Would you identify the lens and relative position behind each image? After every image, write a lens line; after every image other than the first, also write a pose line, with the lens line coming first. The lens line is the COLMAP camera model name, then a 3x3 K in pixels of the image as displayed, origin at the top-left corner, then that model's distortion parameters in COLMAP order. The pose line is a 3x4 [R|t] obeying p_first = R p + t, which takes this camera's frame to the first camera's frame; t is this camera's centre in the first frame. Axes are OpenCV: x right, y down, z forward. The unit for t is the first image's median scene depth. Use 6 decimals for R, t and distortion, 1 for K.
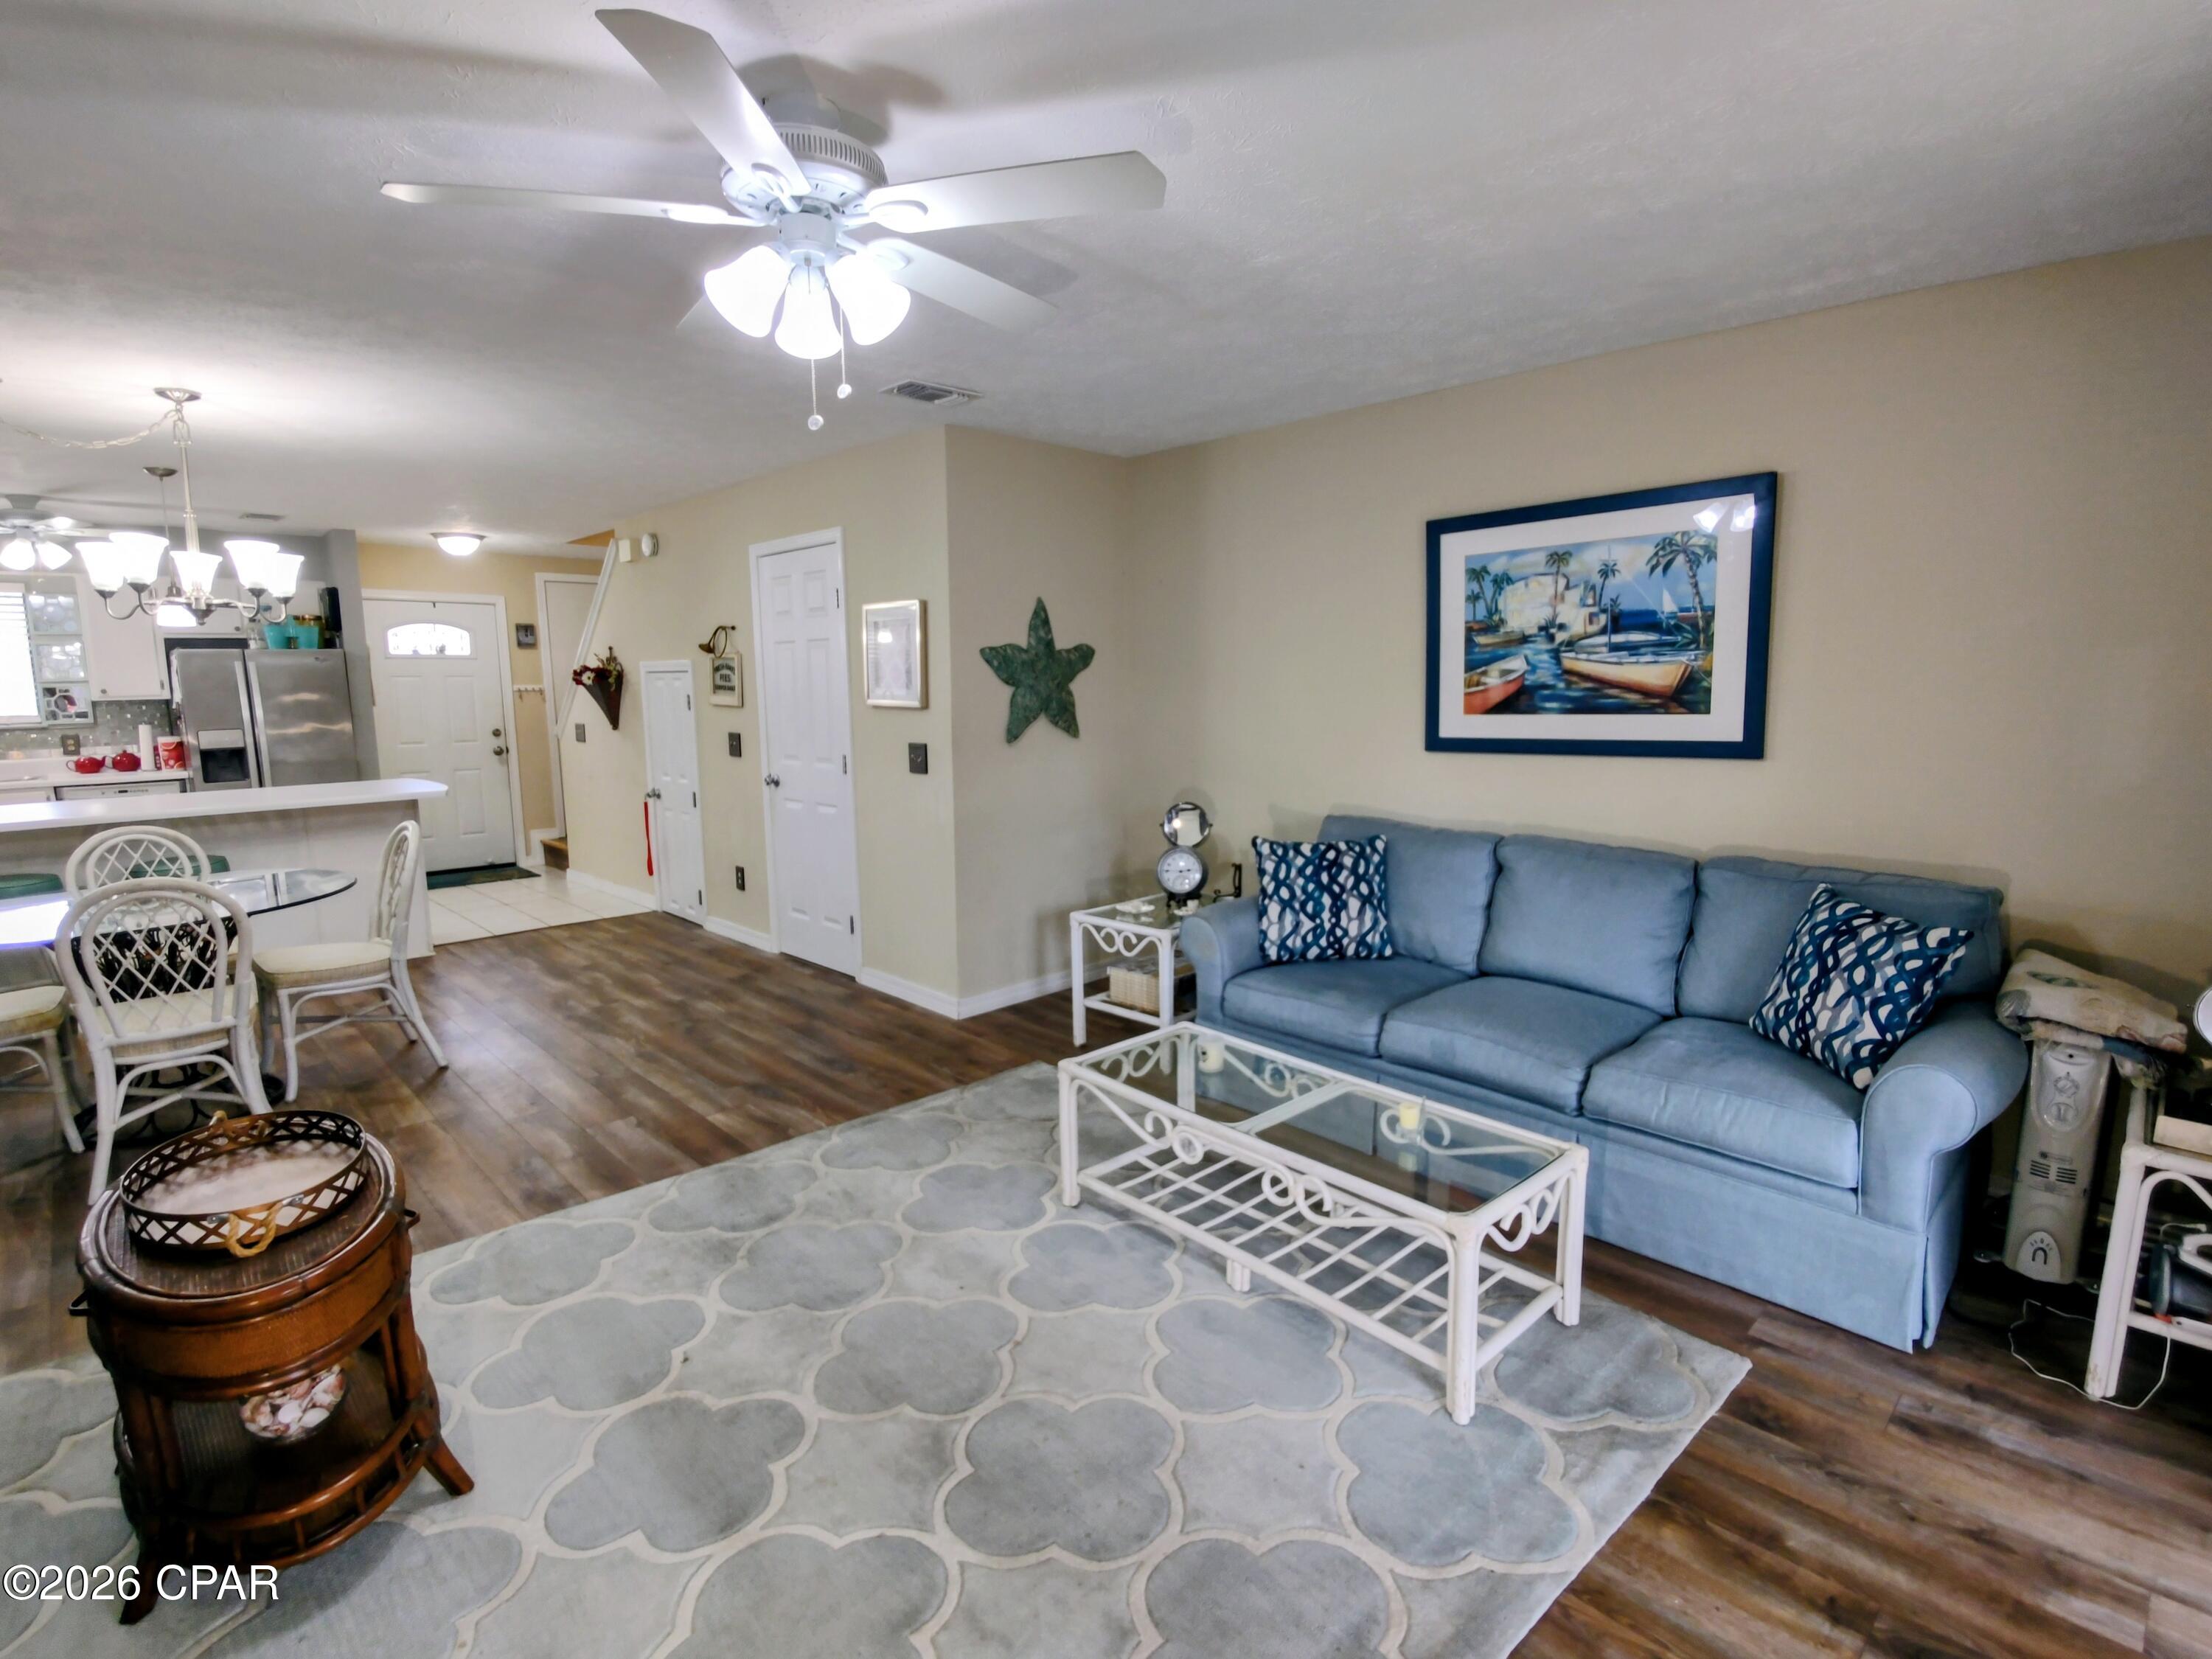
lens RADIAL K [[1062.3, 0, 1109.3], [0, 1062.3, 828.1], [0, 0, 1]] dist [0.013328, -0.023136]
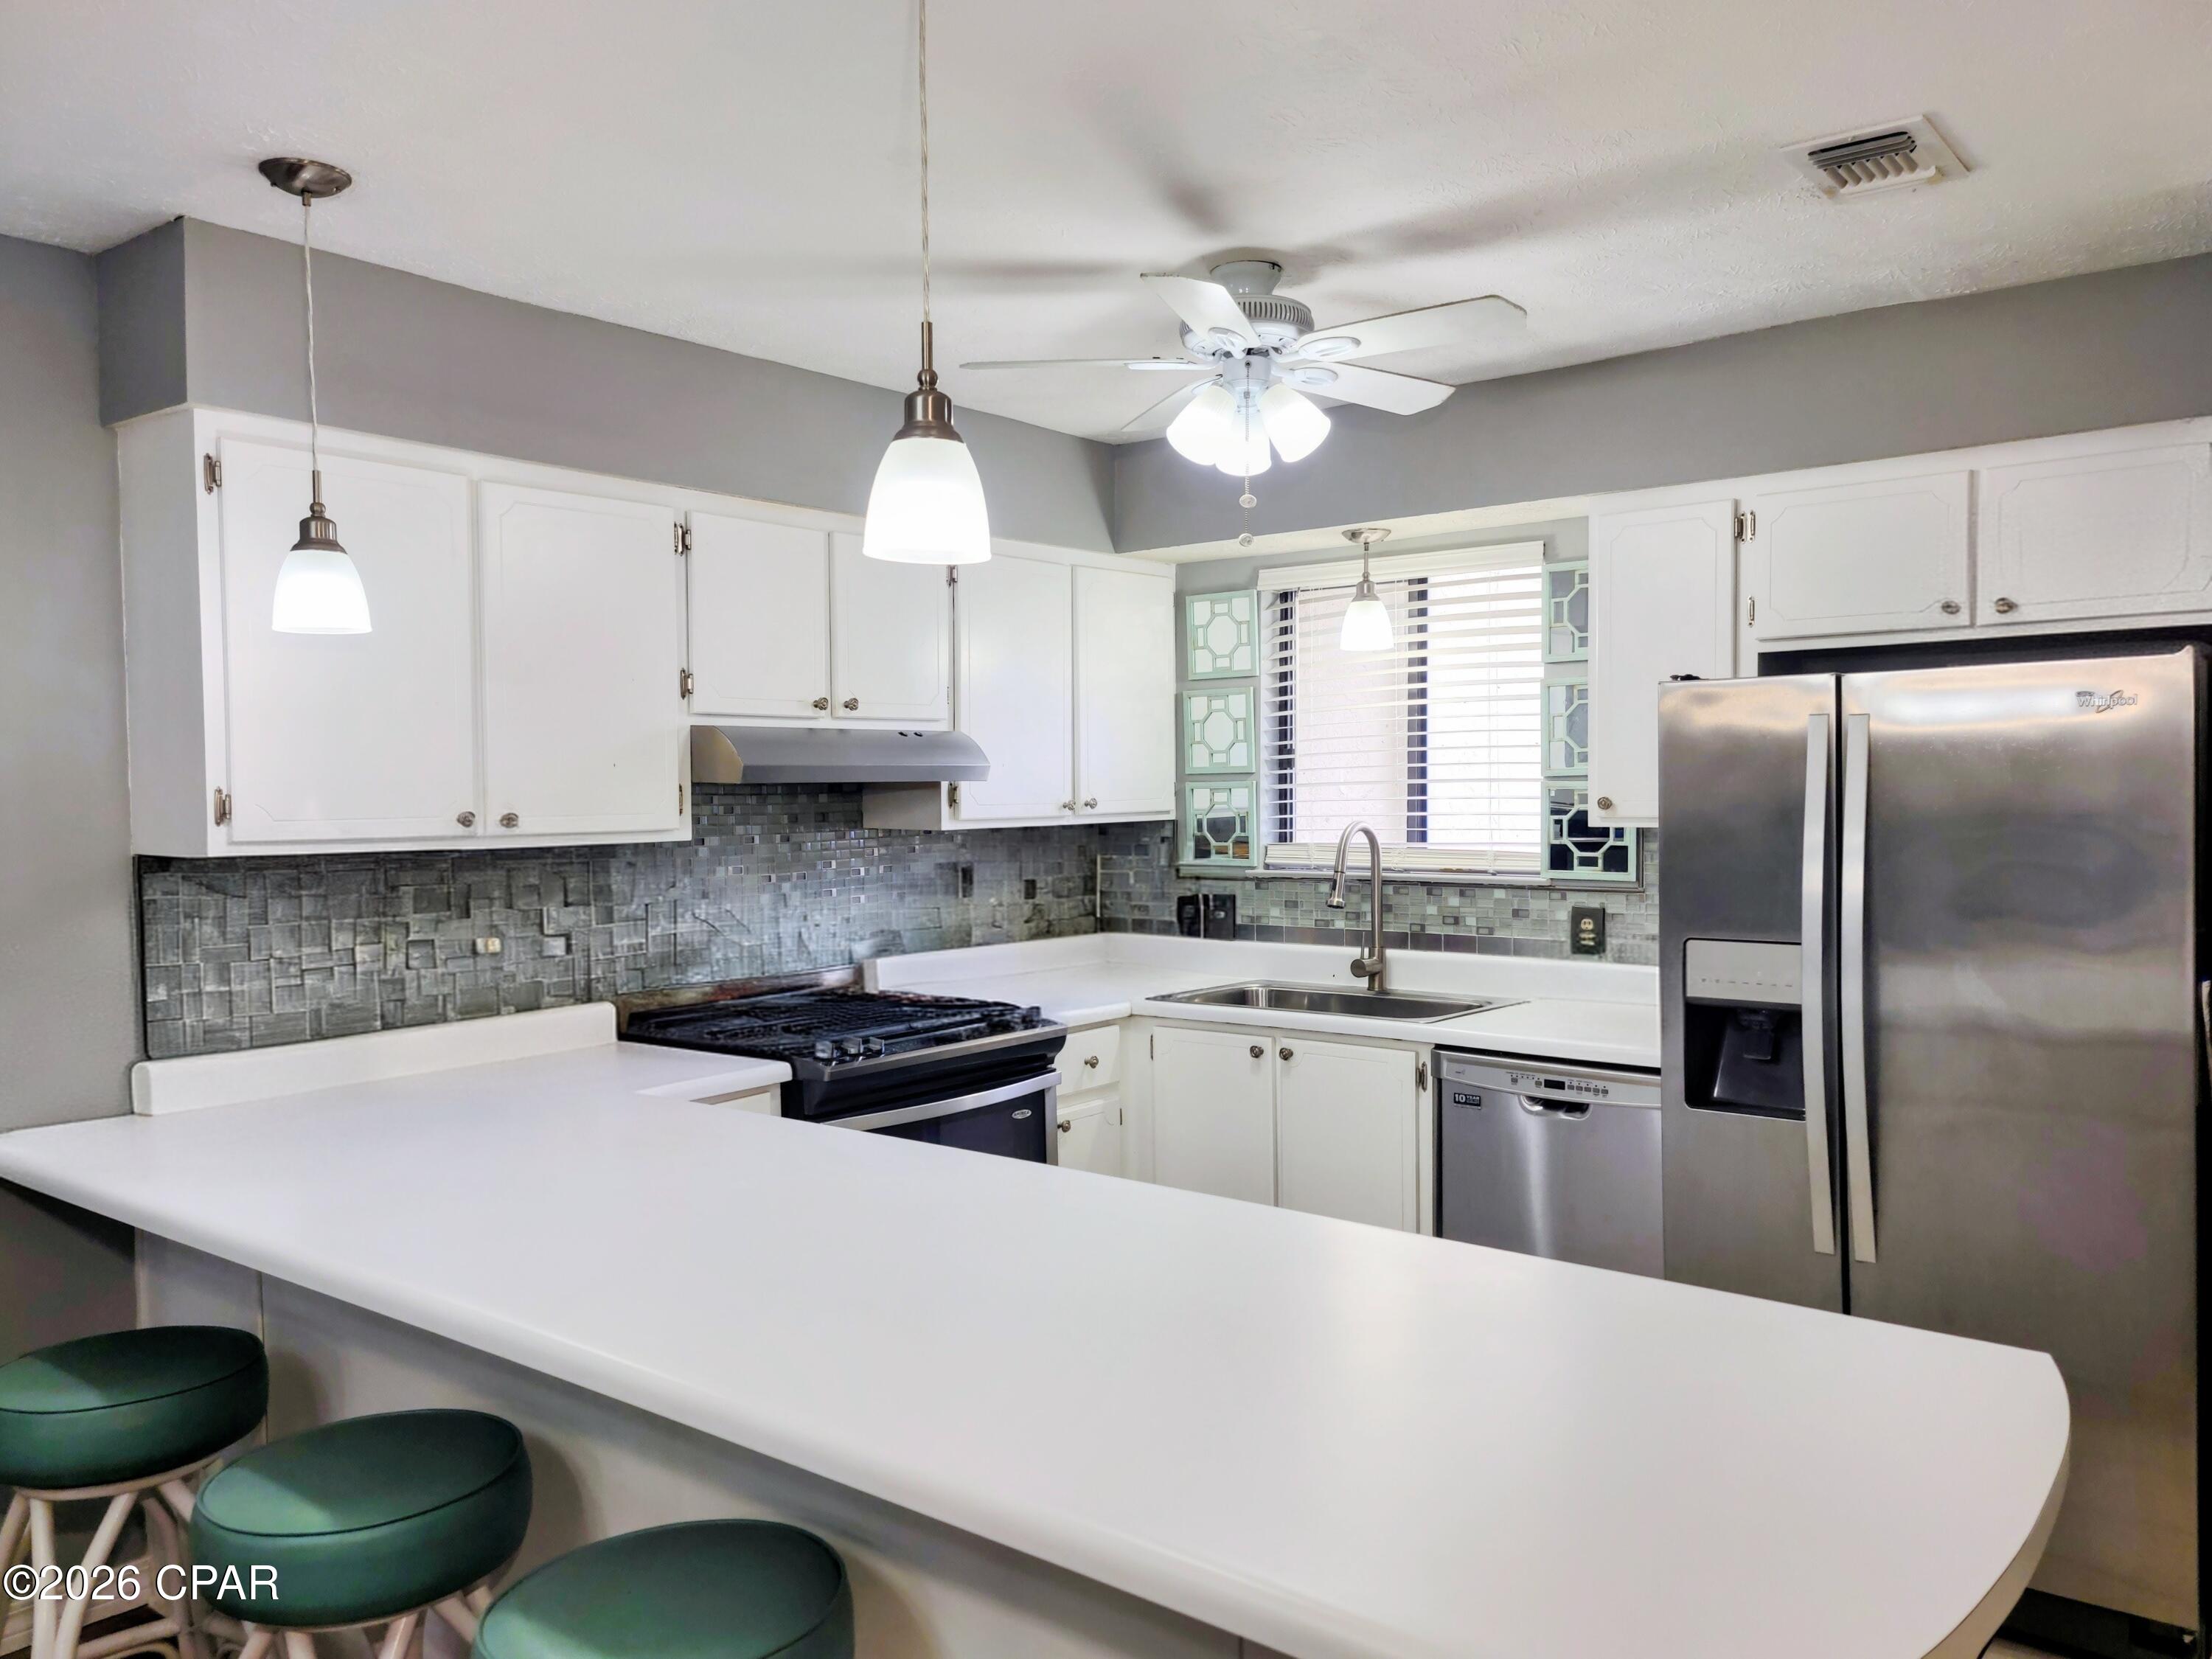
lens RADIAL K [[1771.7, 0, 1100.8], [0, 1771.7, 857.3], [0, 0, 1]] dist [0.059854, -0.056284]
pose [[0.172839, 0.051458, -0.983605, -0.569599], [-0.130267, 0.991056, 0.028958, -0.166862], [0.976298, 0.123126, 0.177996, 1.126149]]
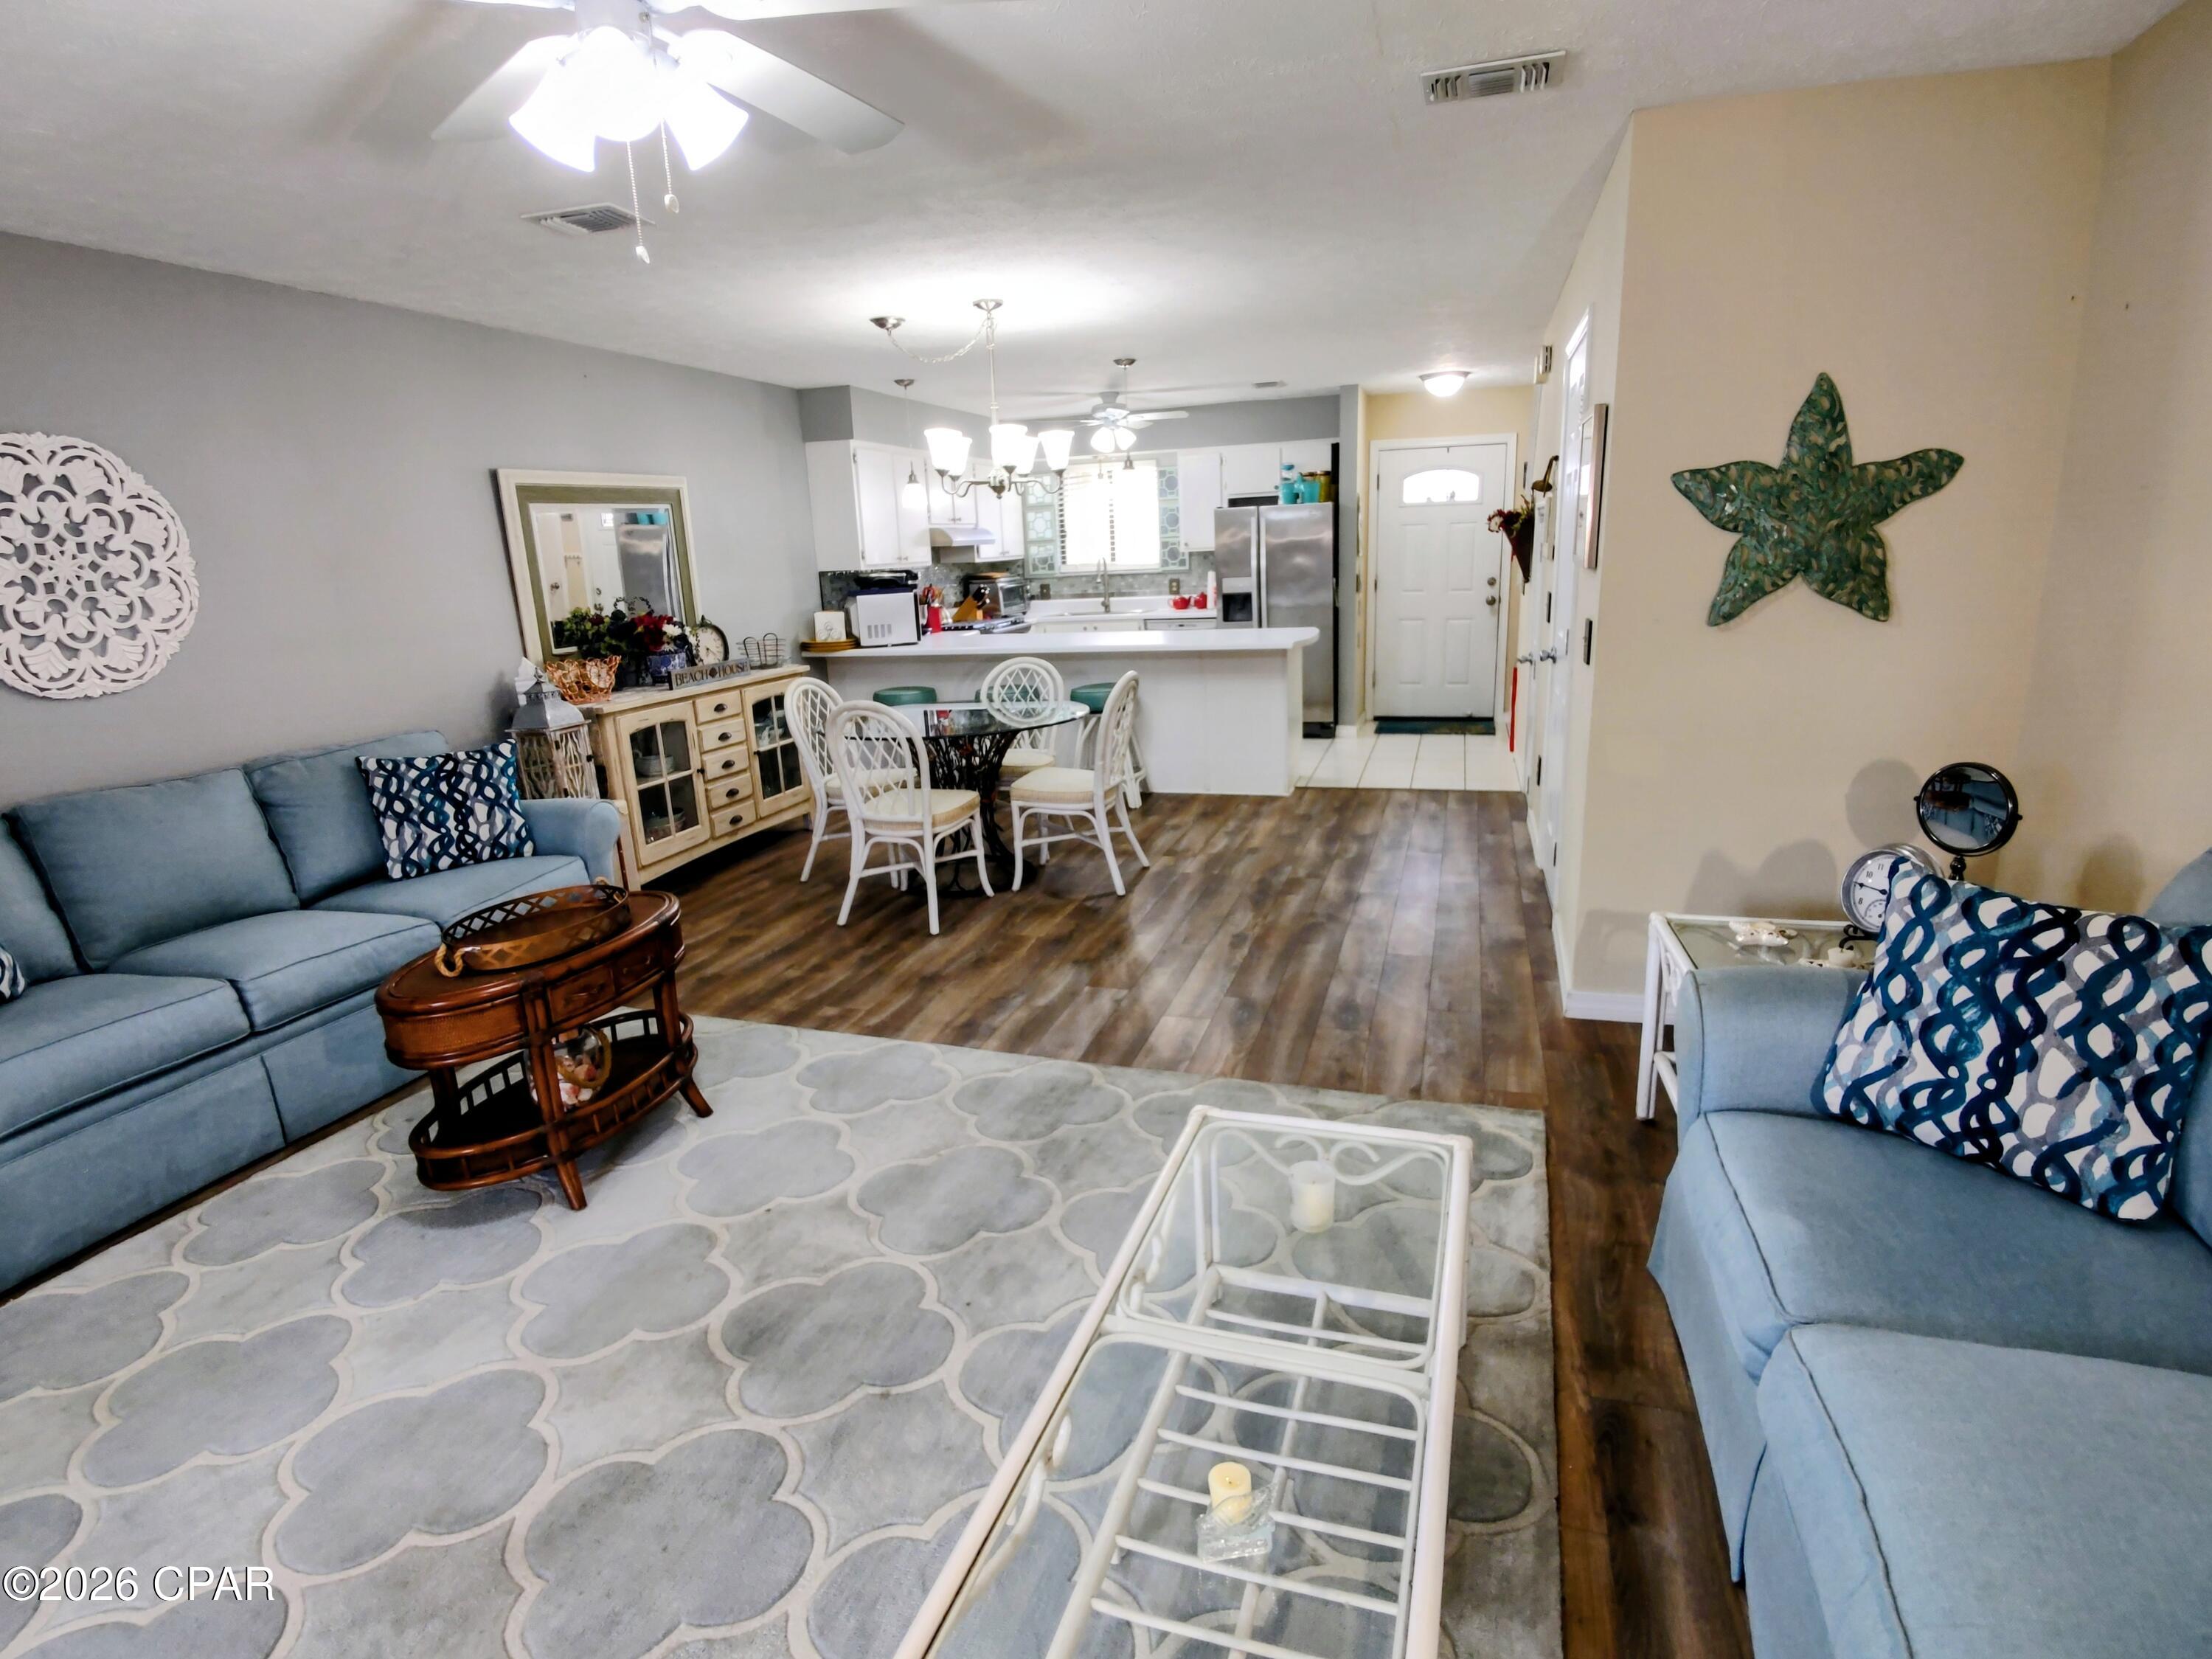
lens RADIAL K [[1116.1, 0, 1097.8], [0, 1116.1, 827.5], [0, 0, 1]] dist [0.012333, -0.022521]
pose [[0.493348, 0.202084, -0.846032, 0.313332], [-0.085602, 0.979196, 0.183975, -0.054493], [0.865610, -0.018342, 0.500384, 0.361986]]
